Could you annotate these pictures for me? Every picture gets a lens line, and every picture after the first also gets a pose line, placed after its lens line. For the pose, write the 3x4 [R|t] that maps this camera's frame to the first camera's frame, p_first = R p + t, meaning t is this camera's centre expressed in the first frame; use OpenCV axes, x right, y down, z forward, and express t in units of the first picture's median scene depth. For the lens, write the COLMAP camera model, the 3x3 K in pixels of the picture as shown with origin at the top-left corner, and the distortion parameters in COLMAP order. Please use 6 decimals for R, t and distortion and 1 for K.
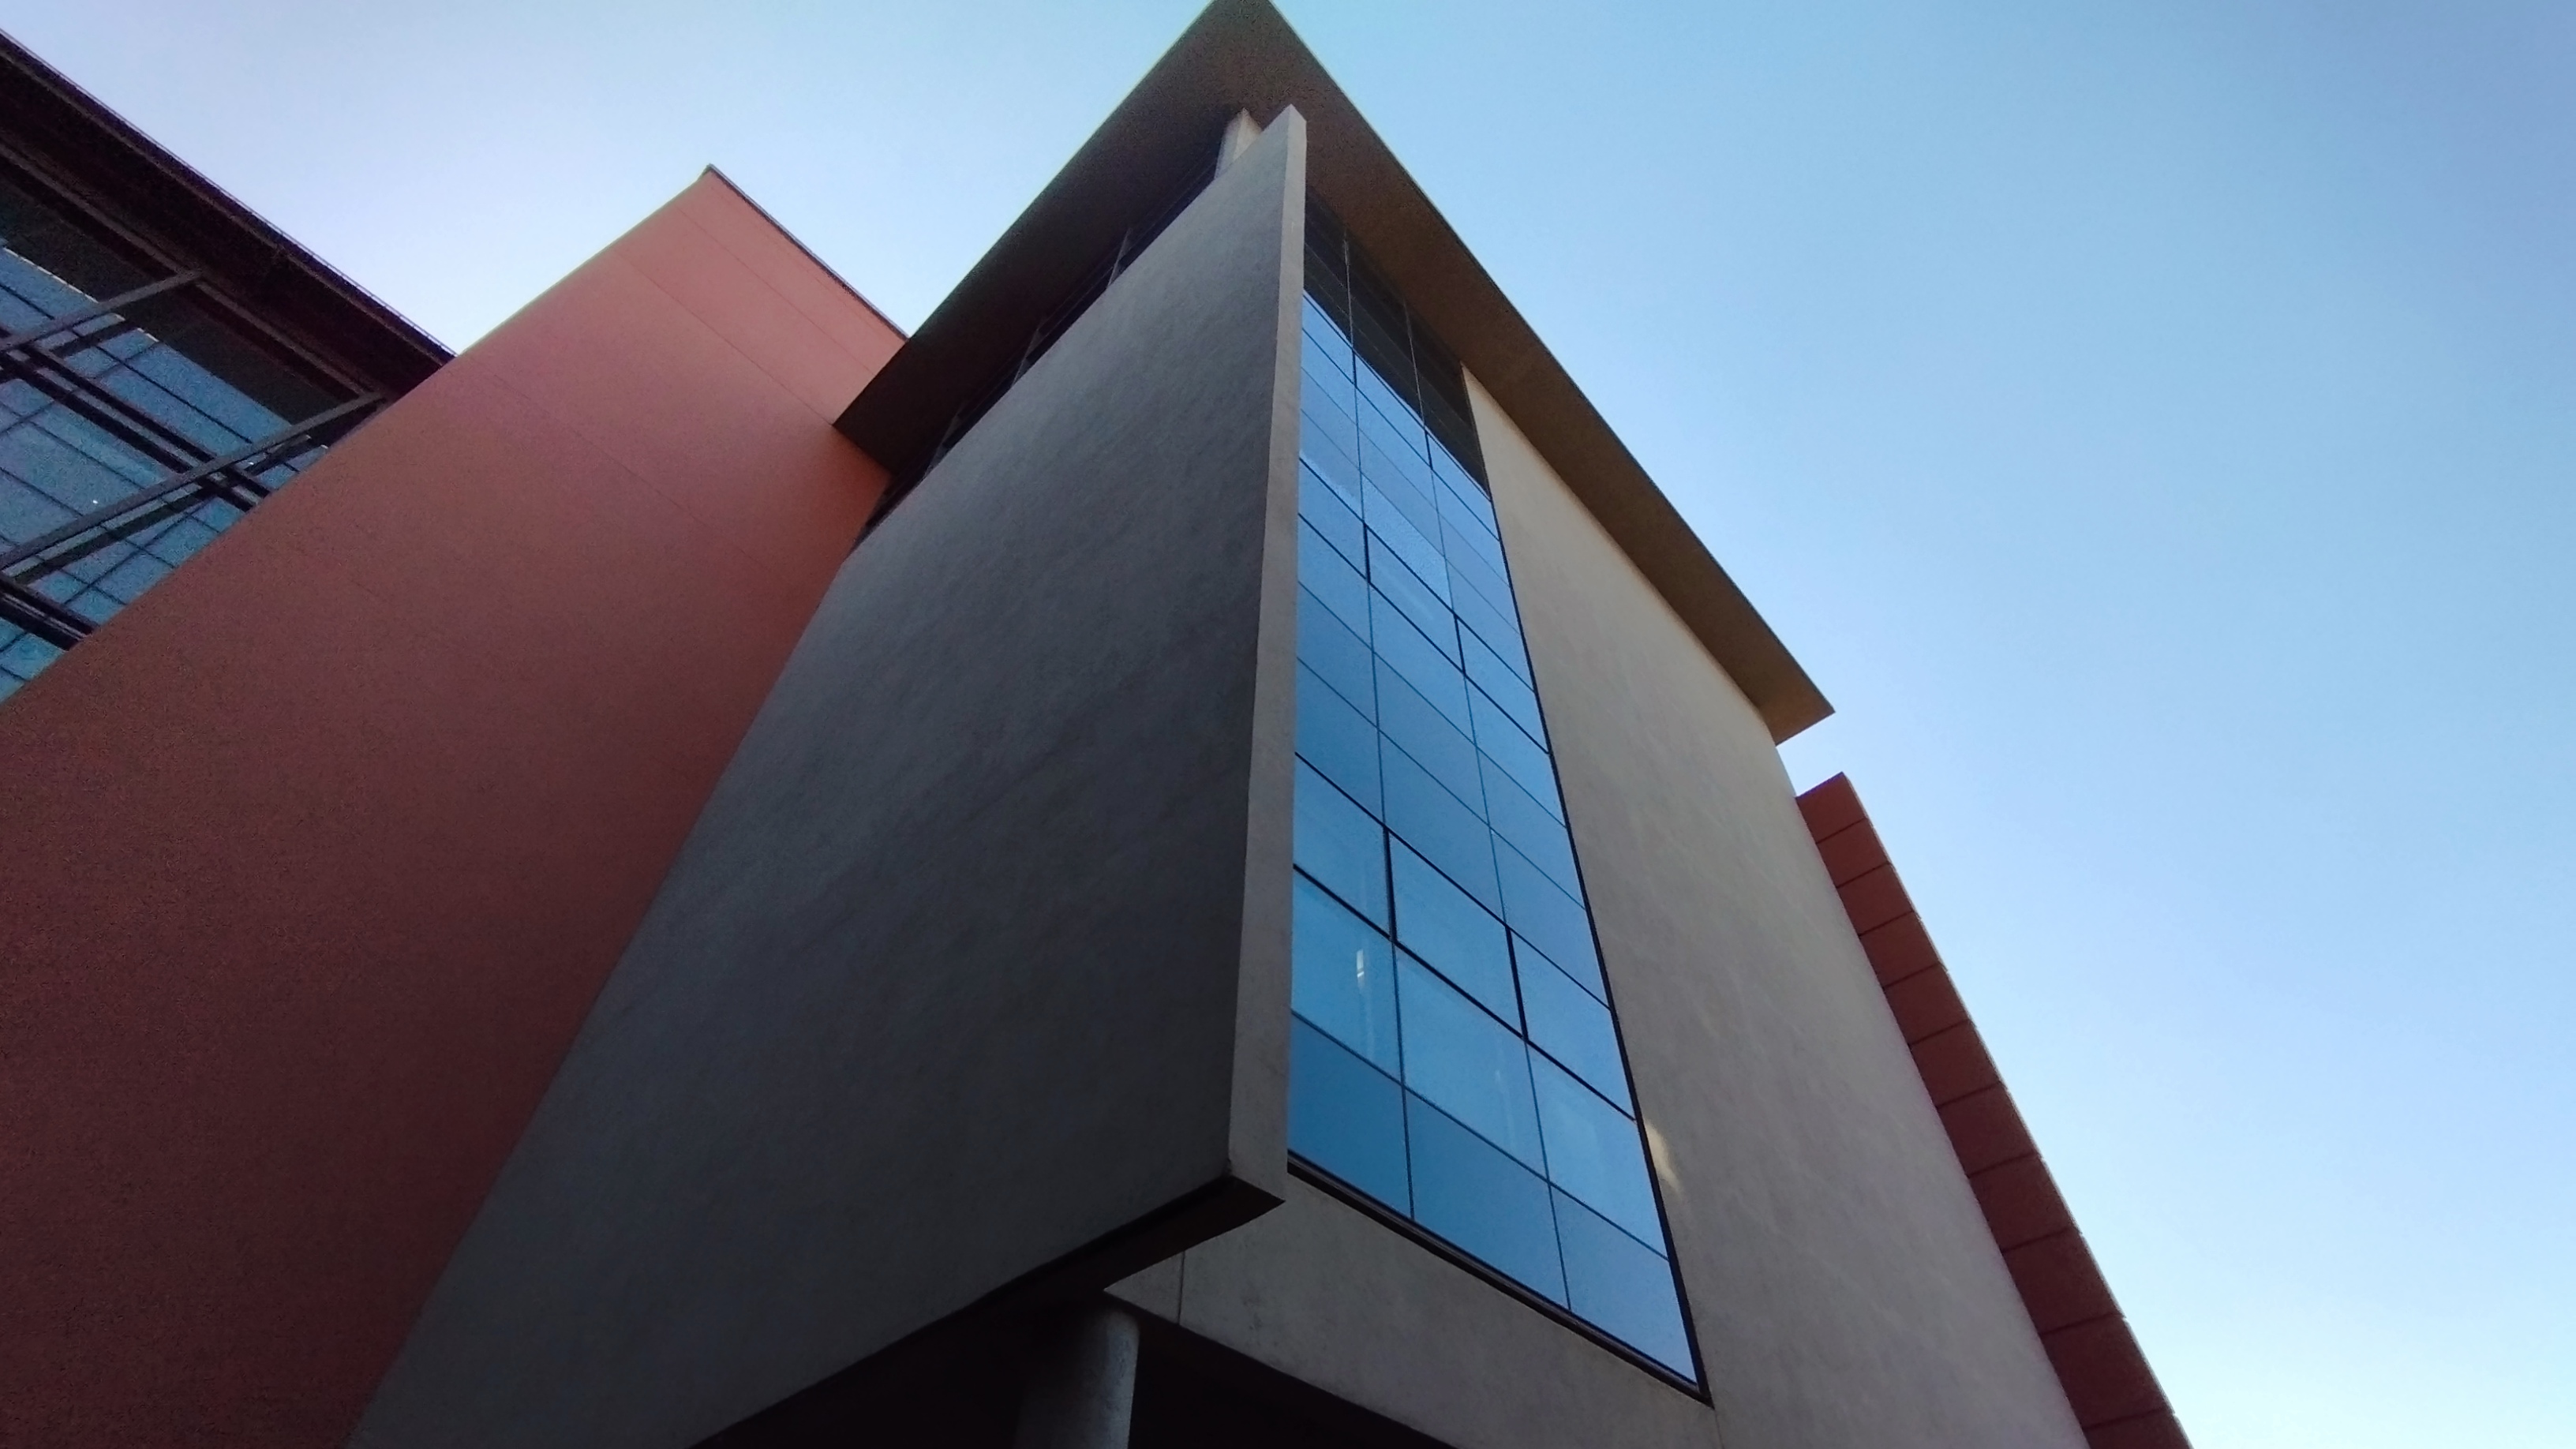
lens RADIAL K [[1195.2, 0, 1288.0], [0, 1195.2, 724.5], [0, 0, 1]] dist [0.020243, -0.013162]
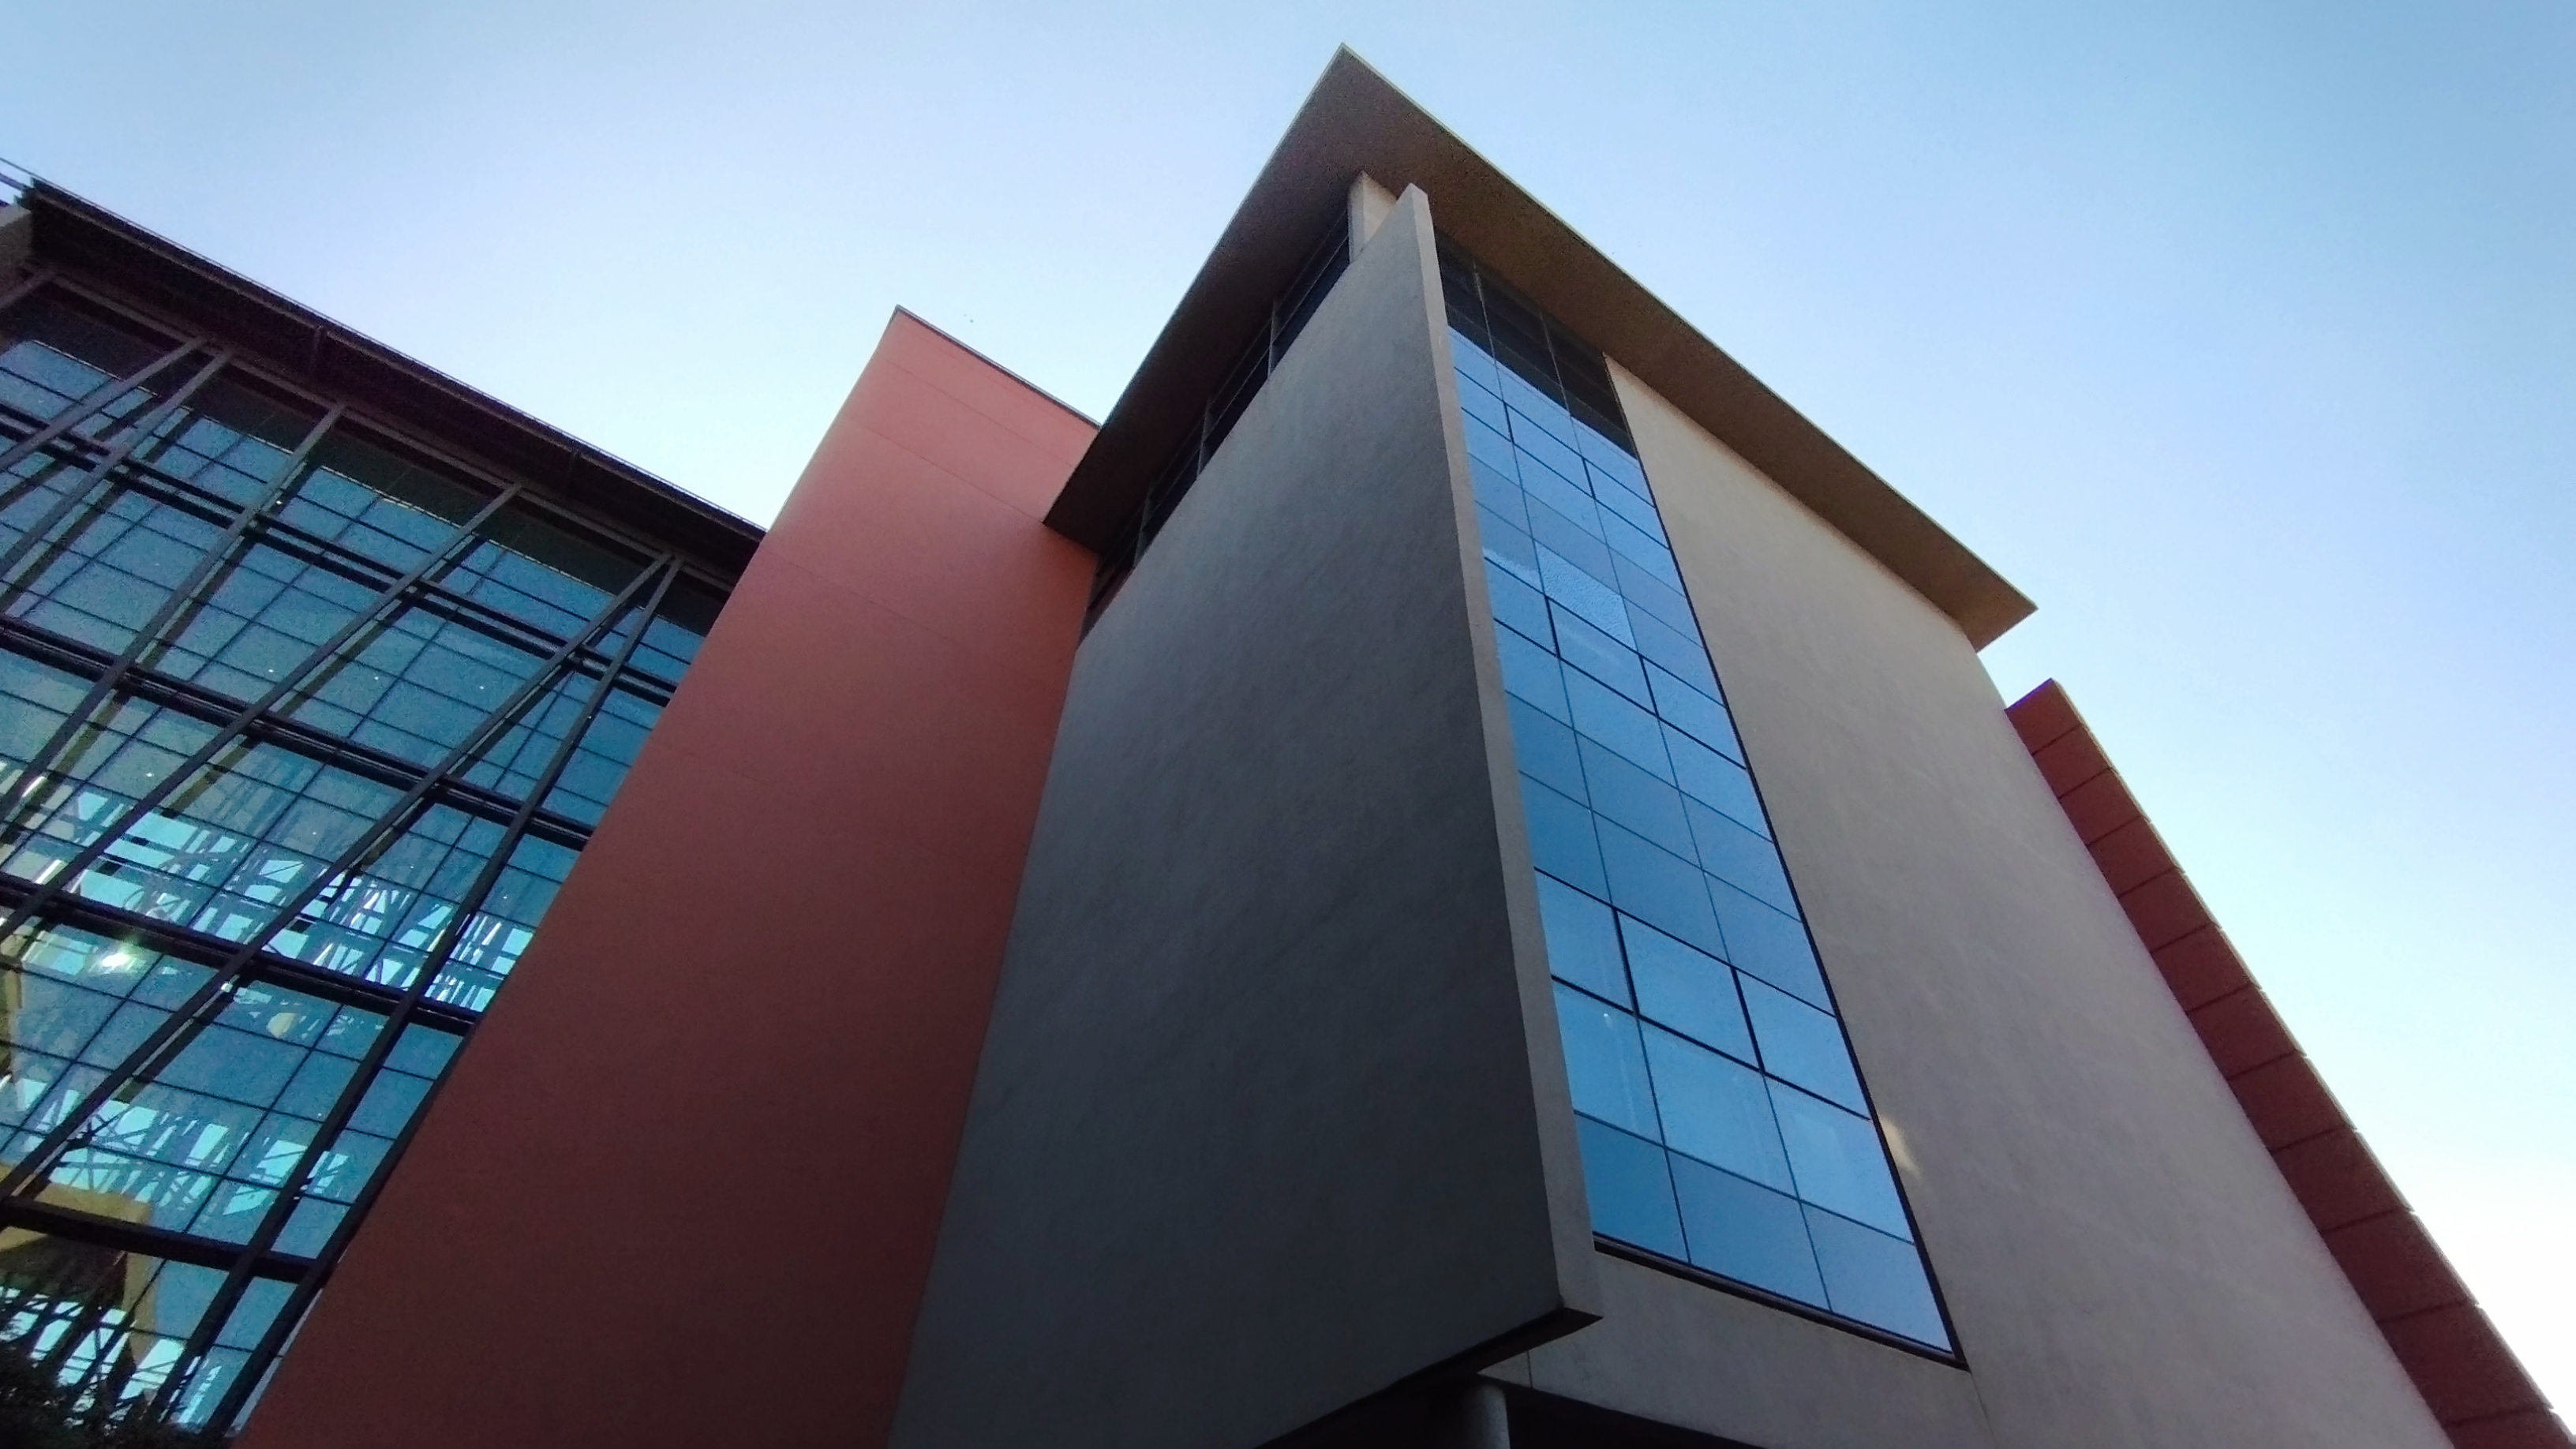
lens RADIAL K [[1191.8, 0, 1291.6], [0, 1191.8, 712.6], [0, 0, 1]] dist [-0.000874, -0.000024]
pose [[0.976629, -0.151103, -0.152854, -0.013170], [0.159735, 0.986097, 0.045792, -0.141354], [0.143810, -0.069138, 0.987187, -0.127833]]
